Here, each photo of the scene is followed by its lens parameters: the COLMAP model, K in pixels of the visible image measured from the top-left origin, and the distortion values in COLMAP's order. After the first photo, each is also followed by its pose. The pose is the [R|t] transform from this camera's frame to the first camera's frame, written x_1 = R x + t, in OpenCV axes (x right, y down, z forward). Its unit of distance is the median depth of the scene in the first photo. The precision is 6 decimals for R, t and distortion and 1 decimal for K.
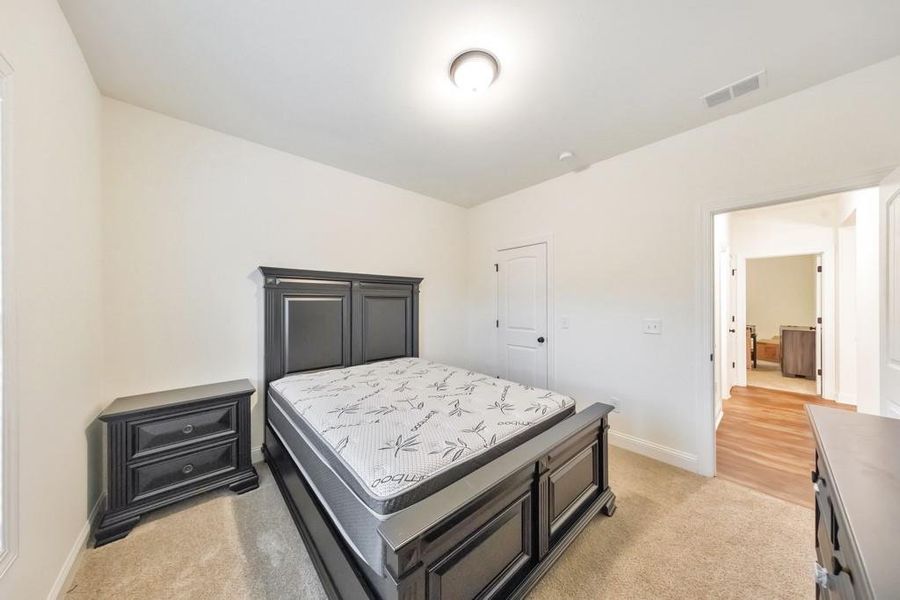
lens RADIAL K [[284.9, 0, 444.1], [0, 284.9, 303.4], [0, 0, 1]] dist [0.007811, -0.000160]
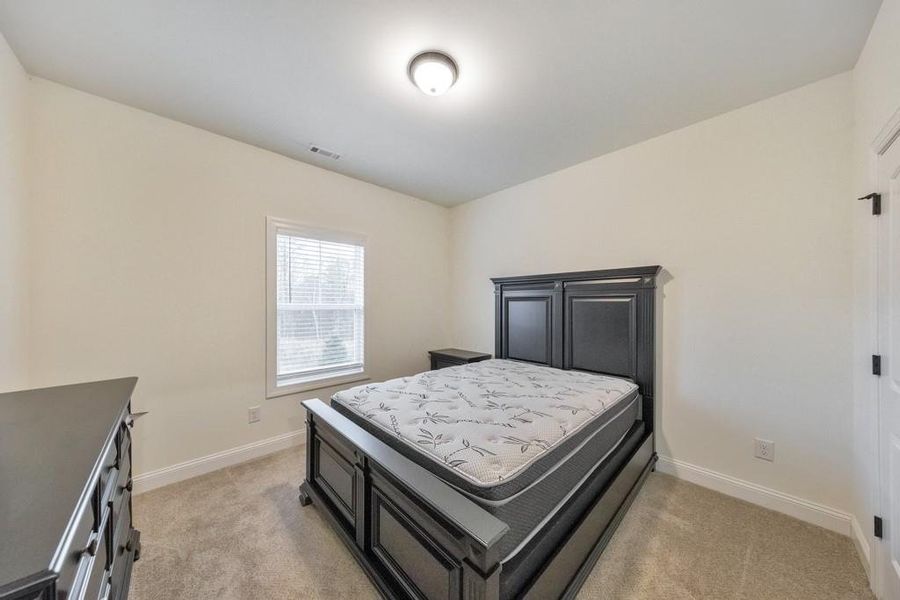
lens RADIAL K [[284.9, 0, 447.8], [0, 284.9, 302.2], [0, 0, 1]] dist [0.007811, -0.000160]
pose [[0.052702, -0.002485, -0.998607, 0.821619], [-0.002945, 0.999992, -0.002644, -0.004594], [0.998606, 0.003080, 0.052695, 0.736632]]
